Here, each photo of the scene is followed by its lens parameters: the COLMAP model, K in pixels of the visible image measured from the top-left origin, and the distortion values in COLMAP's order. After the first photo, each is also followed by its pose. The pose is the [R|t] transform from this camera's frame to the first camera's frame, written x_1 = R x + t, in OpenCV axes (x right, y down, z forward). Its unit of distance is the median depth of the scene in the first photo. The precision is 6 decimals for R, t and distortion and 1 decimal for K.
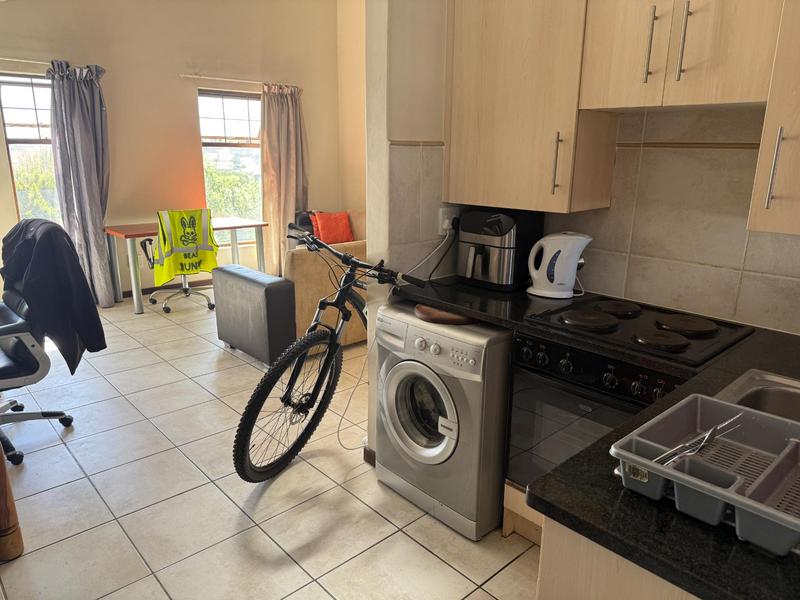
lens RADIAL K [[572.7, 0, 400.0], [0, 572.7, 300.0], [0, 0, 1]] dist [0.069654, -0.105236]
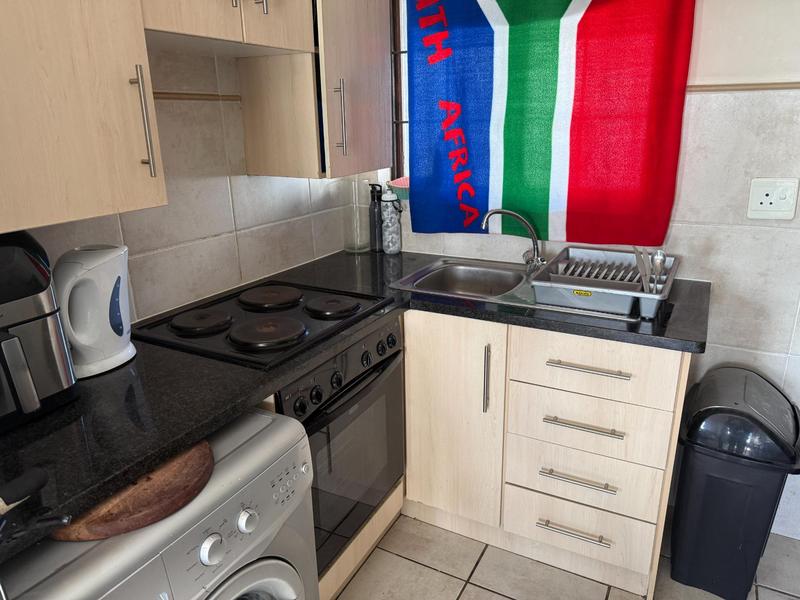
lens RADIAL K [[572.7, 0, 400.0], [0, 572.7, 300.0], [0, 0, 1]] dist [0.069654, -0.105236]
pose [[-0.336064, -0.296891, 0.893821, -0.373084], [0.249927, 0.886883, 0.388555, -0.241880], [-0.908074, 0.353969, -0.223849, 0.962863]]
